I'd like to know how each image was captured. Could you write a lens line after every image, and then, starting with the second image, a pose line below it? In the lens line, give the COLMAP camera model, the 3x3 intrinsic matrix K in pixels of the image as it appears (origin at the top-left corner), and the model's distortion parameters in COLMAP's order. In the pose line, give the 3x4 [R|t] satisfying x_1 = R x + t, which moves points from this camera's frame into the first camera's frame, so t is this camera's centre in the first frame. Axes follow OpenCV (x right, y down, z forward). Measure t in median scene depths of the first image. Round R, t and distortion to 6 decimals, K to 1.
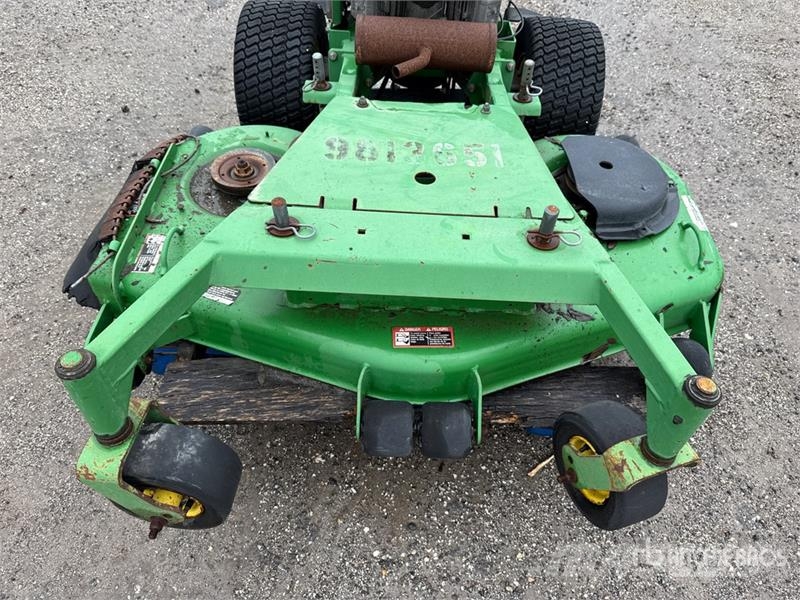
lens RADIAL K [[602.0, 0, 400.4], [0, 602.0, 253.5], [0, 0, 1]] dist [0.137854, -0.224018]
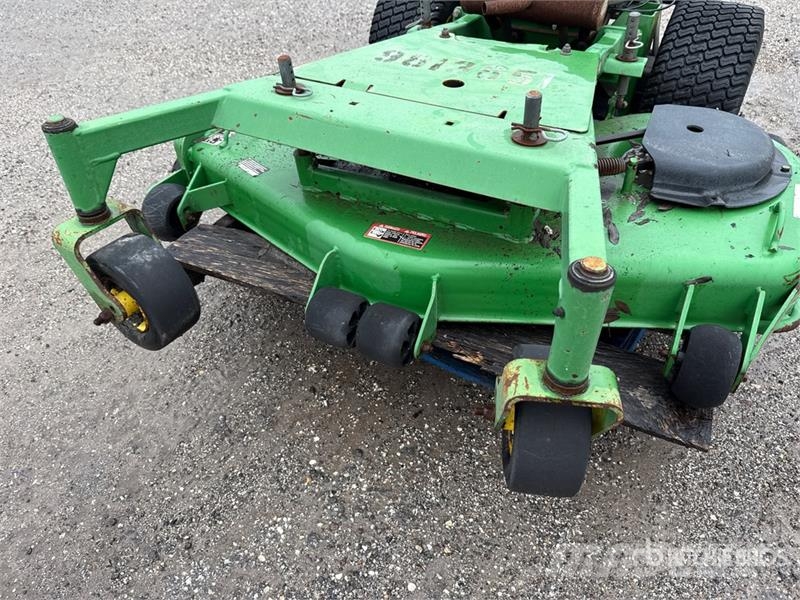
lens RADIAL K [[594.8, 0, 452.3], [0, 594.8, 298.9], [0, 0, 1]] dist [0.129226, -0.210957]
pose [[0.889511, 0.219492, -0.400740, 0.487954], [-0.274539, 0.957833, -0.084766, 0.276555], [0.365237, 0.185419, 0.912262, 0.189702]]
